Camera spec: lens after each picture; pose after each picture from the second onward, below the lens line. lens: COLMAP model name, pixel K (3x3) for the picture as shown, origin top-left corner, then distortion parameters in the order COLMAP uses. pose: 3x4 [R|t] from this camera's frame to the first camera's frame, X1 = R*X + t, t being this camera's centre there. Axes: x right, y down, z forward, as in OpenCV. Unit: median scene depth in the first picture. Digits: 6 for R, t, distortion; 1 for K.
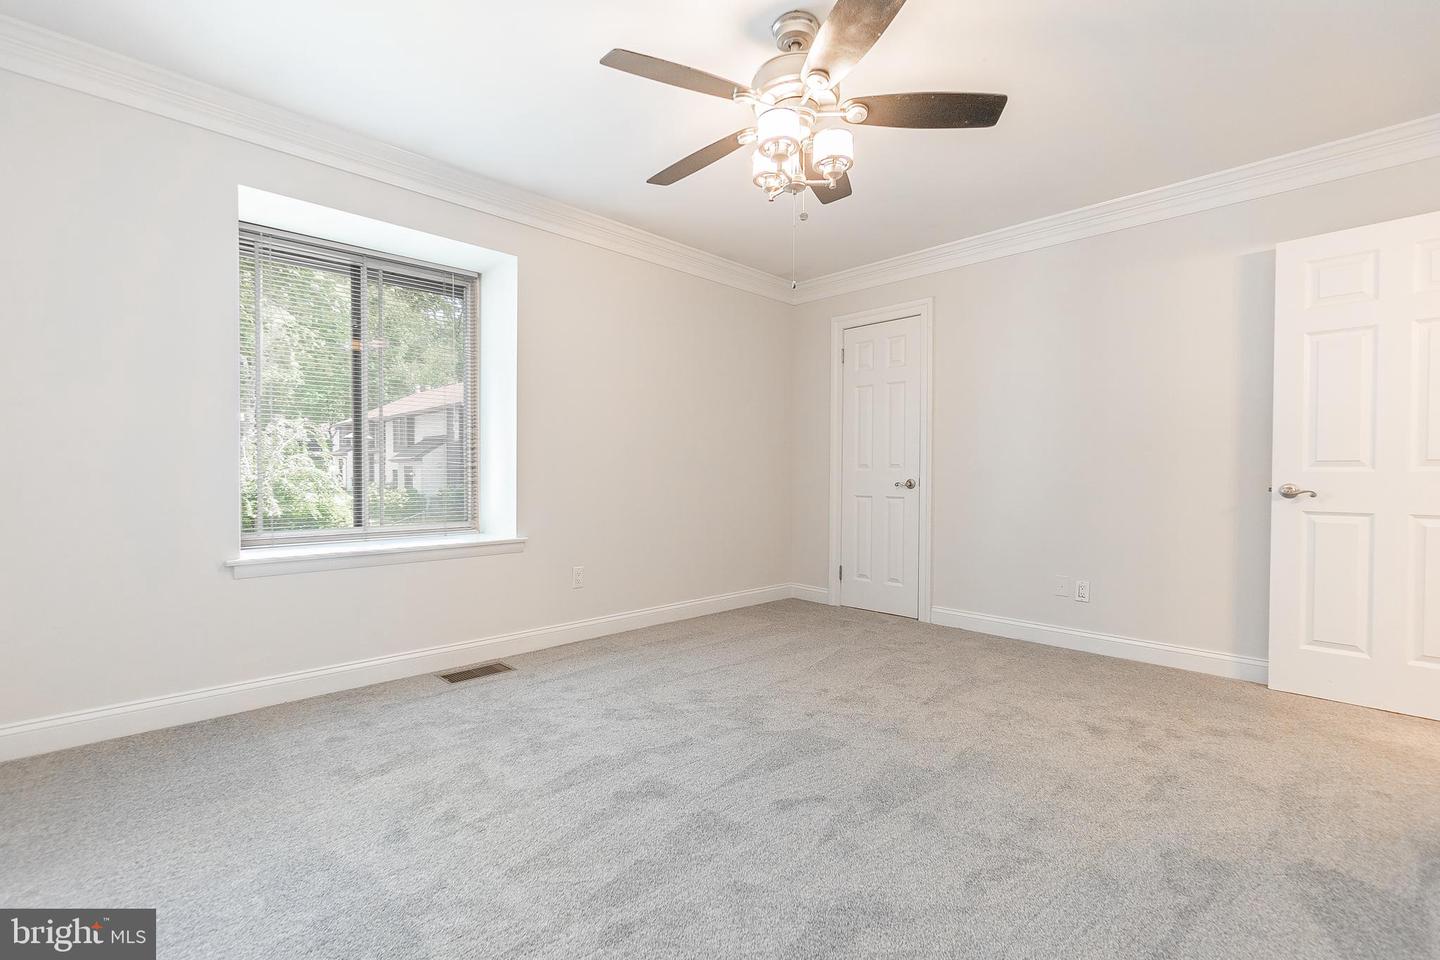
lens RADIAL K [[651.2, 0, 721.6], [0, 651.2, 485.0], [0, 0, 1]] dist [0.020036, -0.000021]
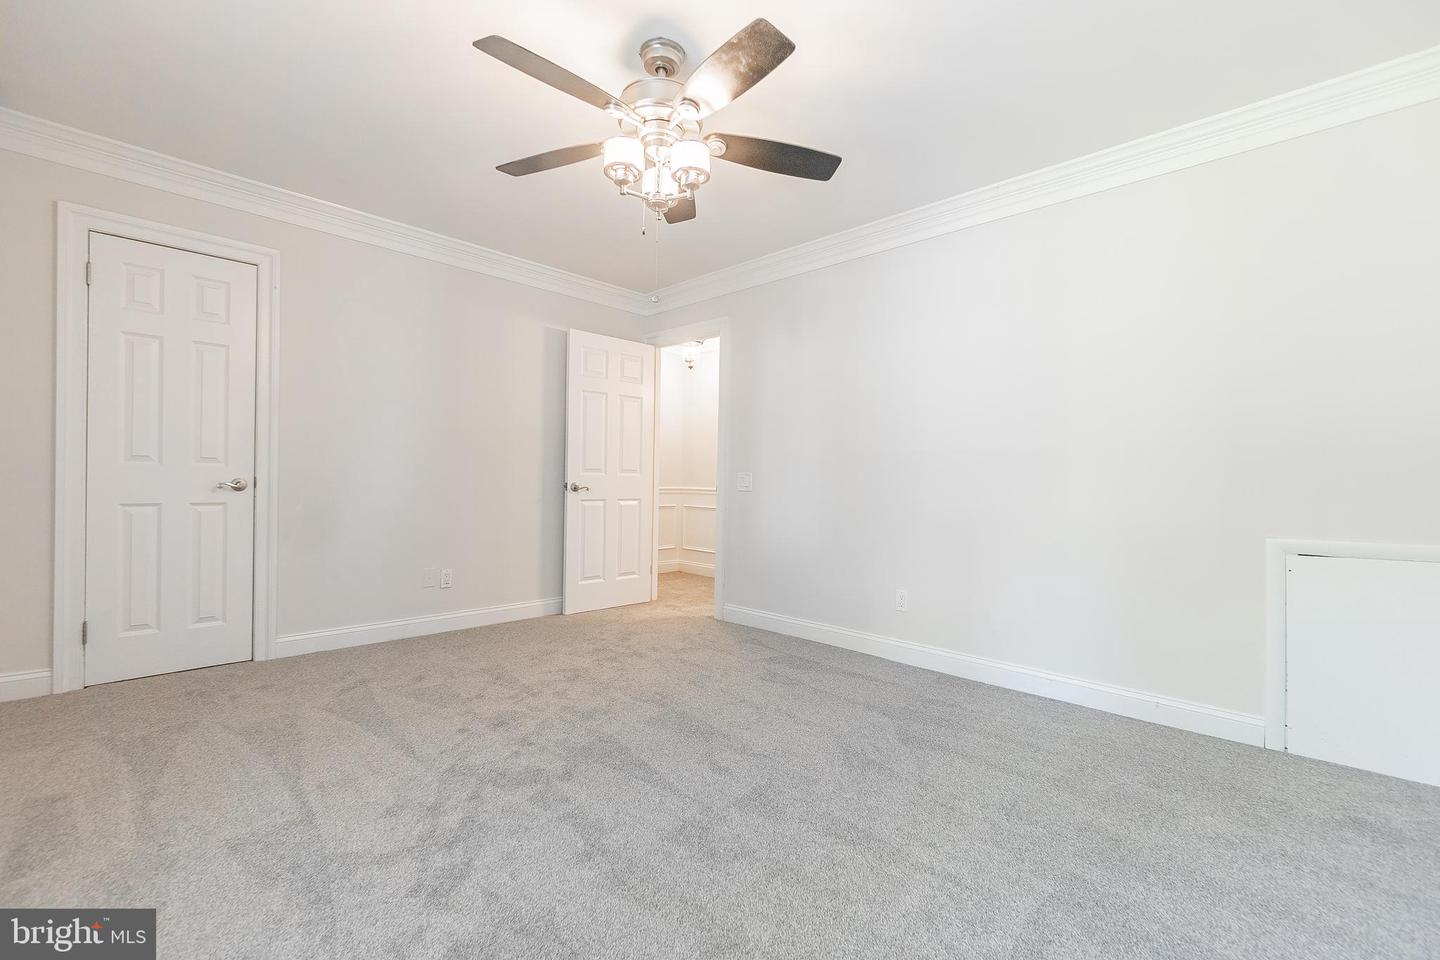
lens RADIAL K [[637.8, 0, 712.5], [0, 637.8, 496.6], [0, 0, 1]] dist [-0.005154, 0.000207]
pose [[-0.026056, -0.032538, 0.999131, -0.681053], [-0.000297, 0.999470, 0.032541, -0.017954], [-0.999660, 0.000551, -0.026052, 0.706113]]
